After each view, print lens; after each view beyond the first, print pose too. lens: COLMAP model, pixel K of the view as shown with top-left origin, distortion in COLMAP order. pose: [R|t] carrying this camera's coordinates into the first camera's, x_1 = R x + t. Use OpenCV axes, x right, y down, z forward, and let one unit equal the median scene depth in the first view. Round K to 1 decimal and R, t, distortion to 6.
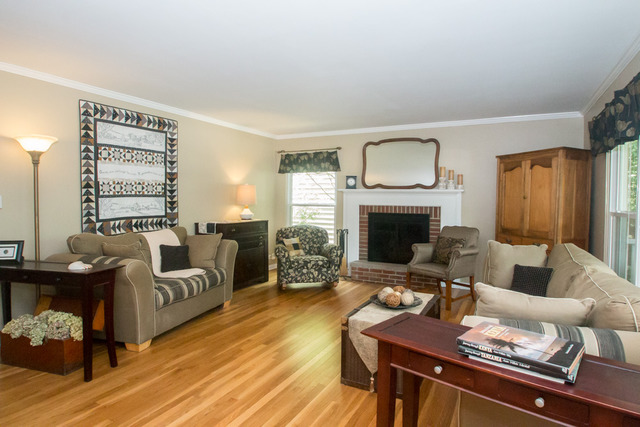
lens RADIAL K [[390.6, 0, 318.9], [0, 390.6, 214.7], [0, 0, 1]] dist [0.004642, 0.000102]
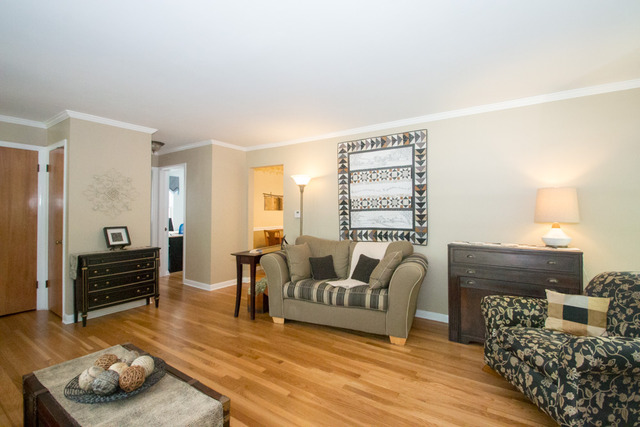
lens RADIAL K [[304.5, 0, 316.9], [0, 304.5, 209.0], [0, 0, 1]] dist [-0.016736, -0.004123]
pose [[-0.139231, -0.003342, -0.990254, 0.454925], [-0.032936, 0.999457, 0.001258, -0.047206], [0.989712, 0.032790, -0.139265, 0.983591]]
